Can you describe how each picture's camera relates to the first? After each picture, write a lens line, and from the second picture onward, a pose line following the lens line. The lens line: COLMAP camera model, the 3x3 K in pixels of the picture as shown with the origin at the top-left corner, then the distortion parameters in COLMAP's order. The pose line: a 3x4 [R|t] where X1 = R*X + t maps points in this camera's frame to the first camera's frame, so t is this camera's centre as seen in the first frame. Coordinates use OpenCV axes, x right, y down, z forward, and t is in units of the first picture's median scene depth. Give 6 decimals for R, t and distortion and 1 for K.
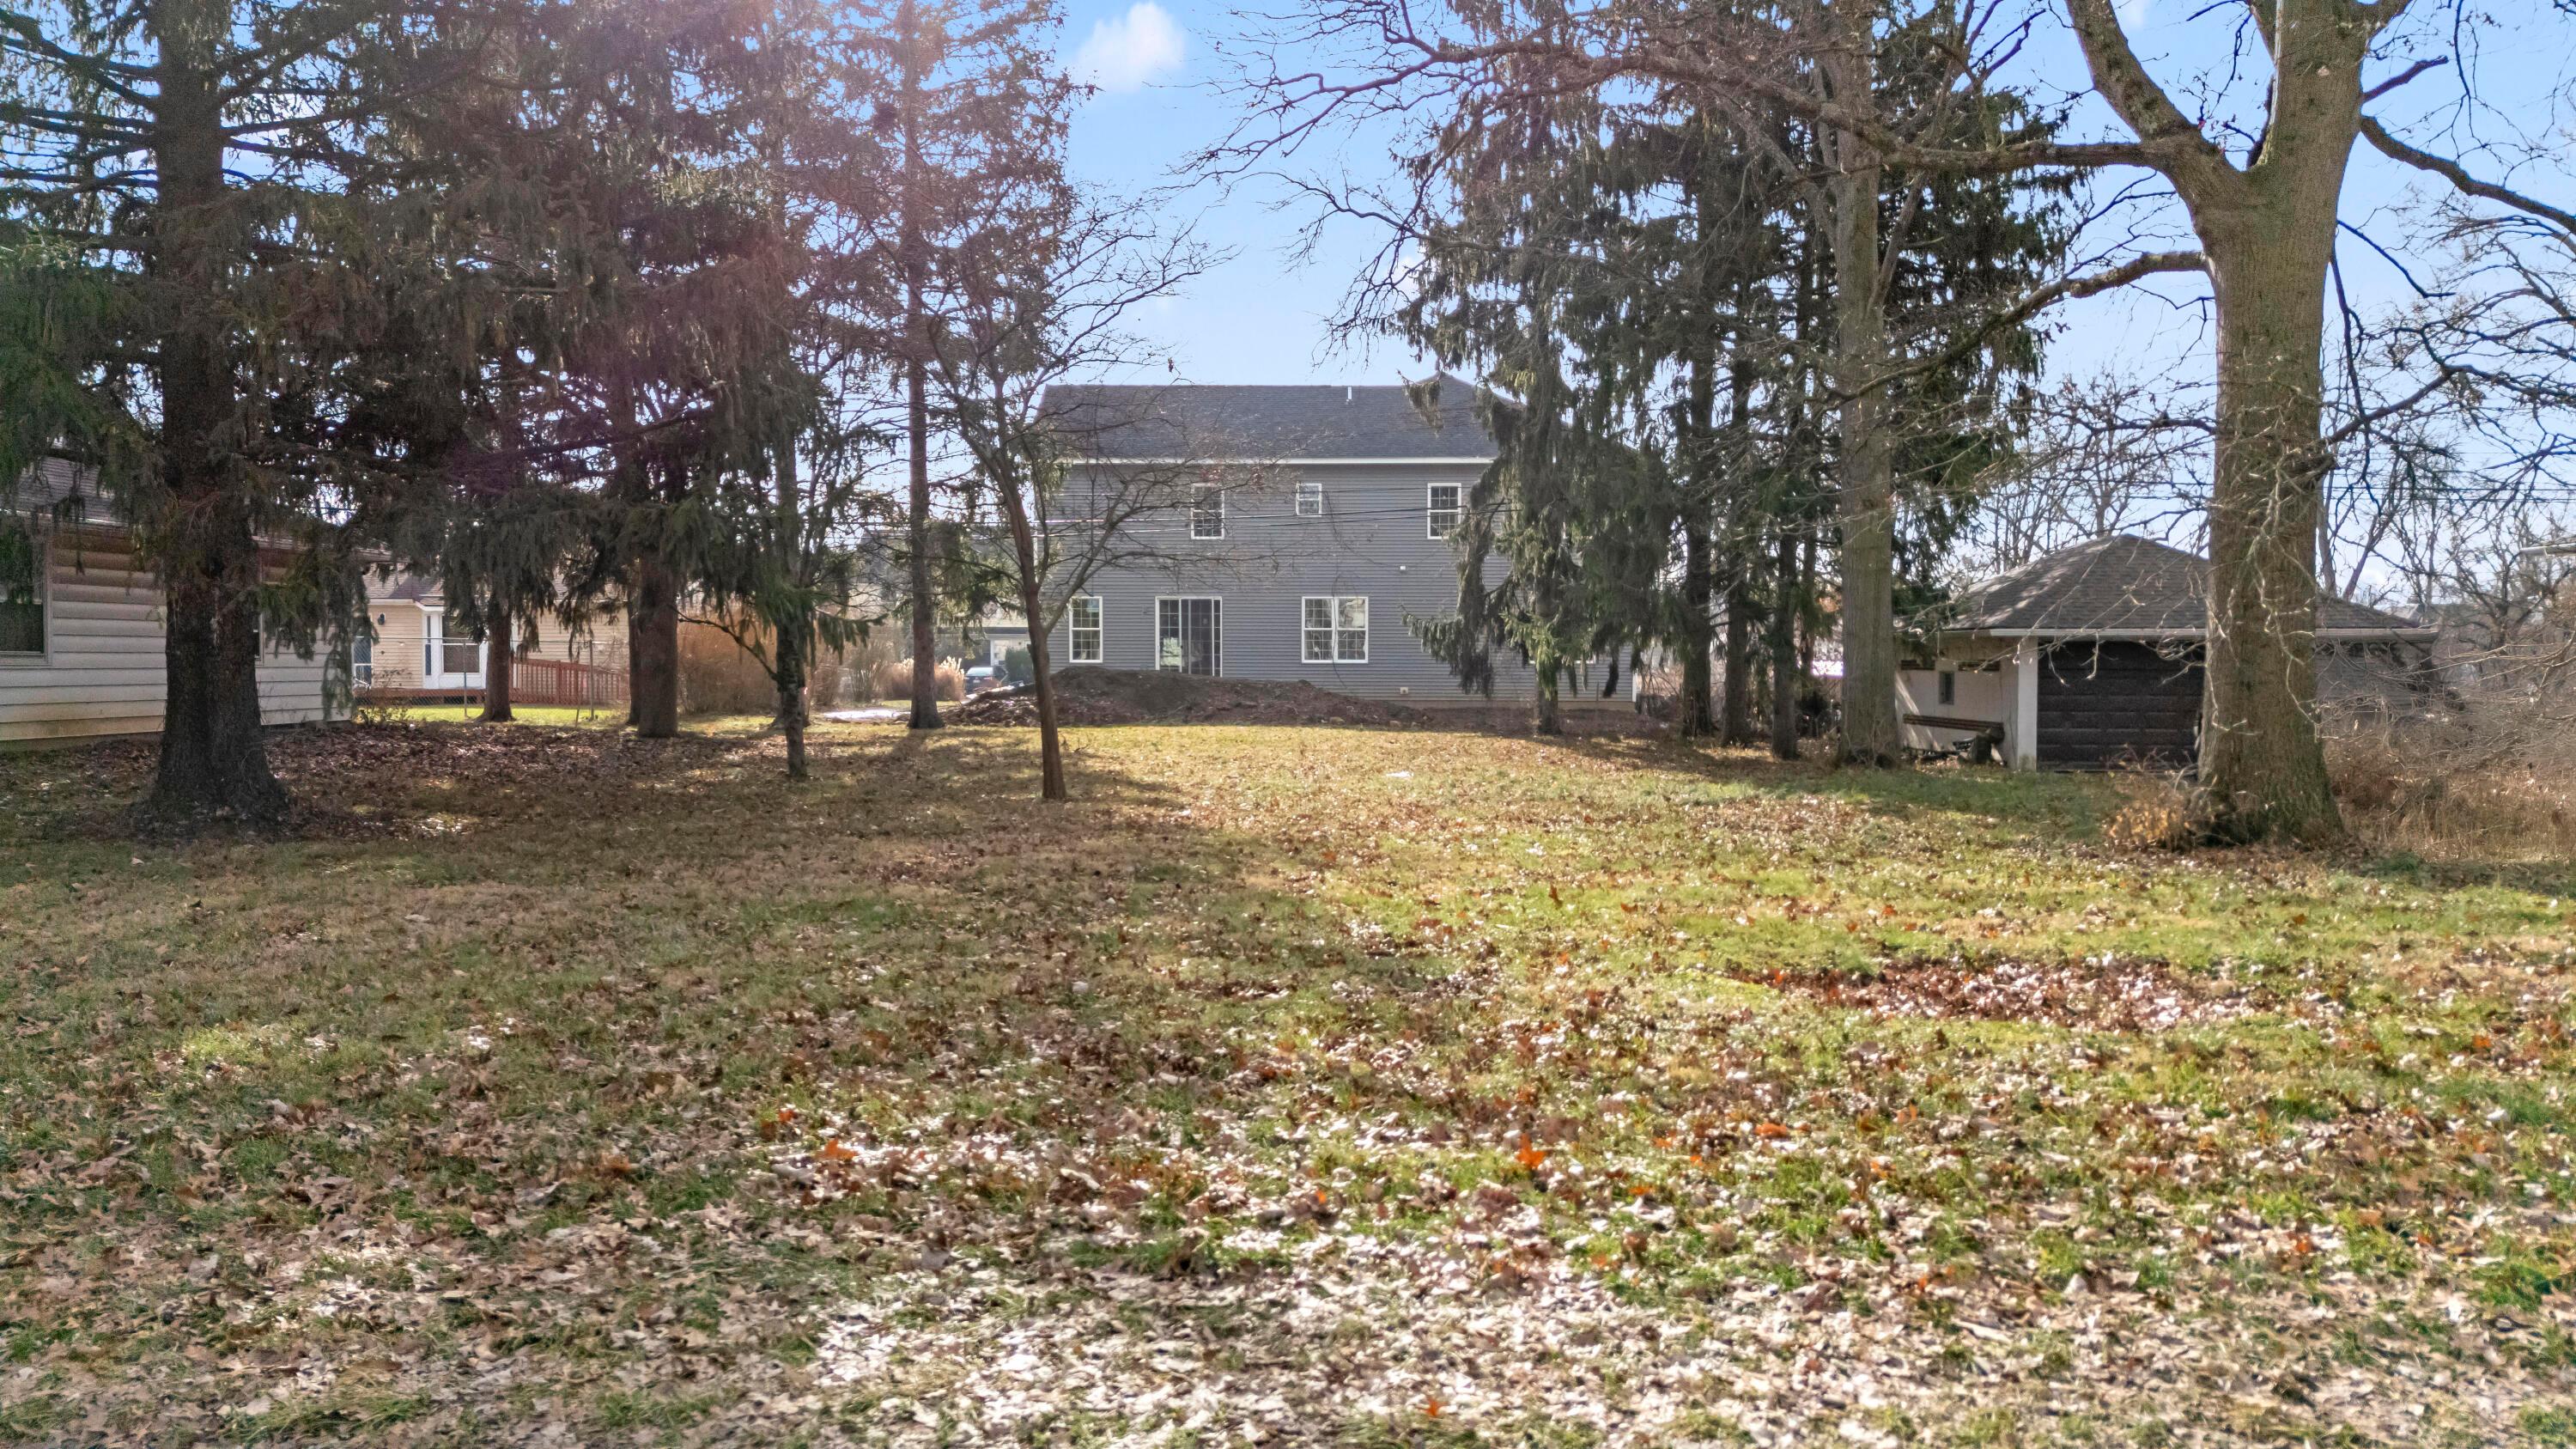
lens RADIAL K [[1828.5, 0, 1286.6], [0, 1828.5, 772.7], [0, 0, 1]] dist [0.064338, -0.047108]
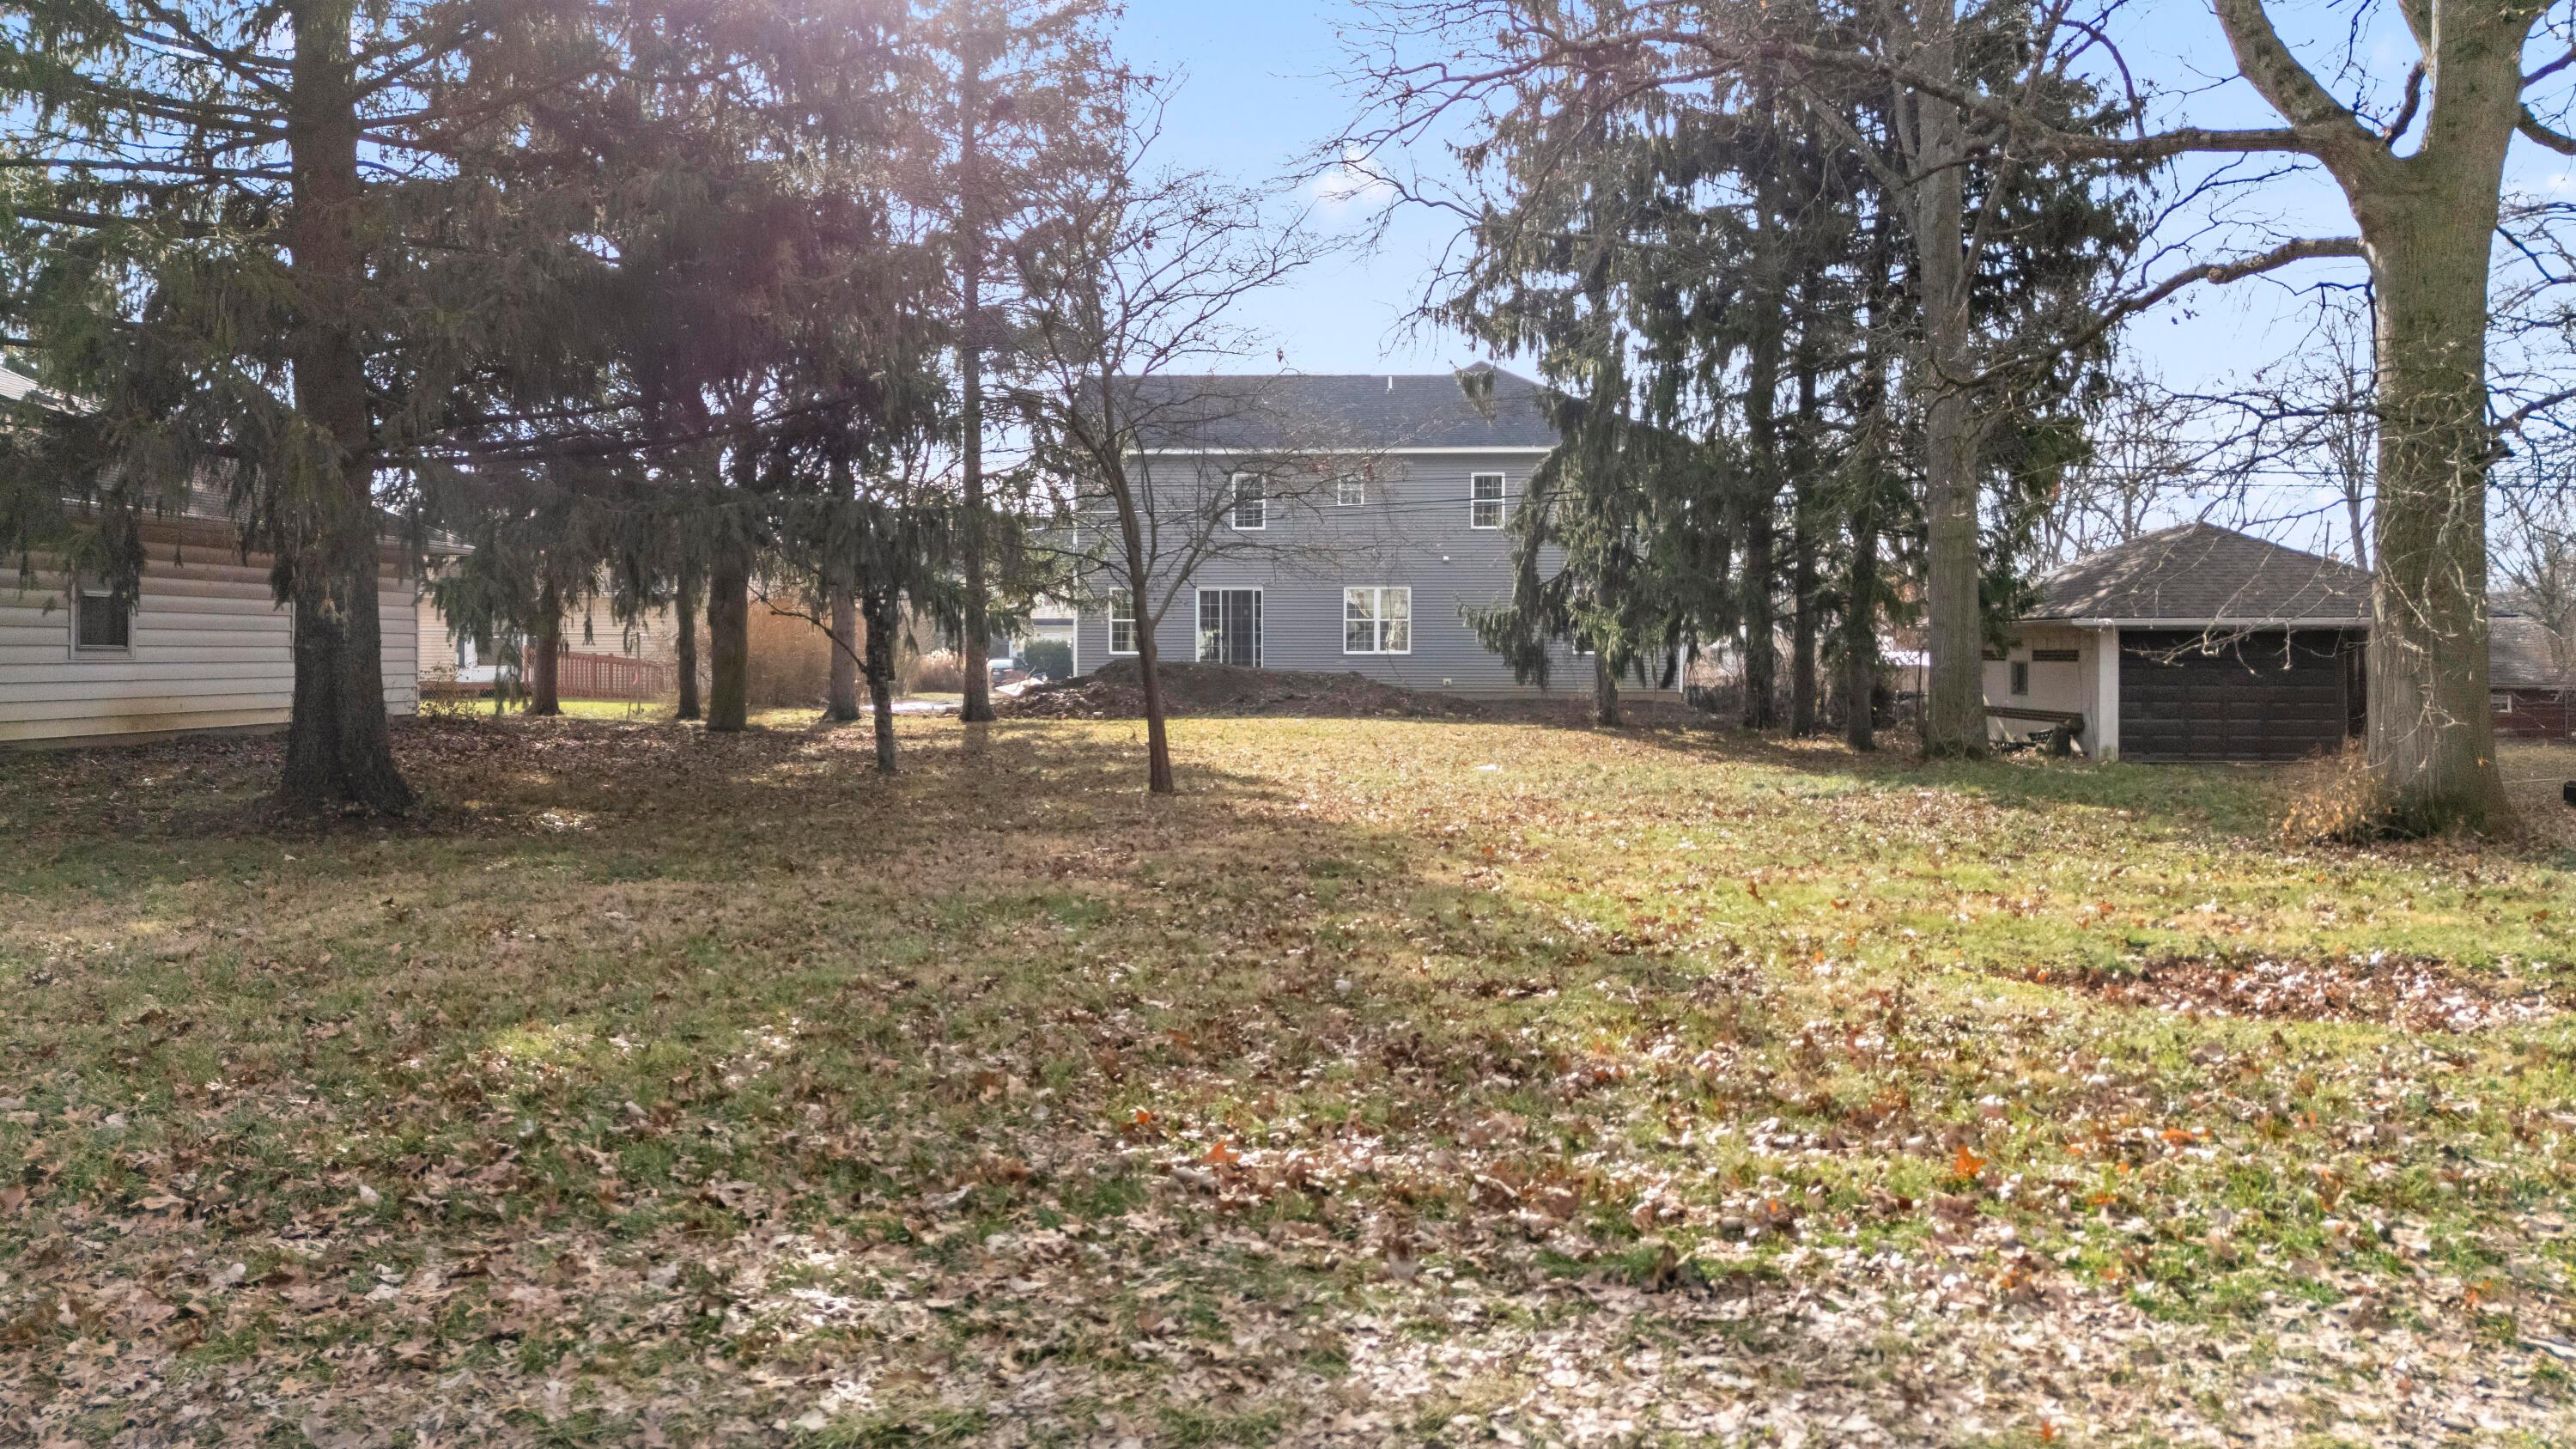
lens RADIAL K [[1847.1, 0, 1288.0], [0, 1847.1, 724.5], [0, 0, 1]] dist [0.072721, -0.057193]
pose [[0.999998, -0.001825, -0.001105, -0.129942], [0.001800, 0.999762, -0.021719, -0.001255], [0.001144, 0.021717, 0.999763, 0.004979]]
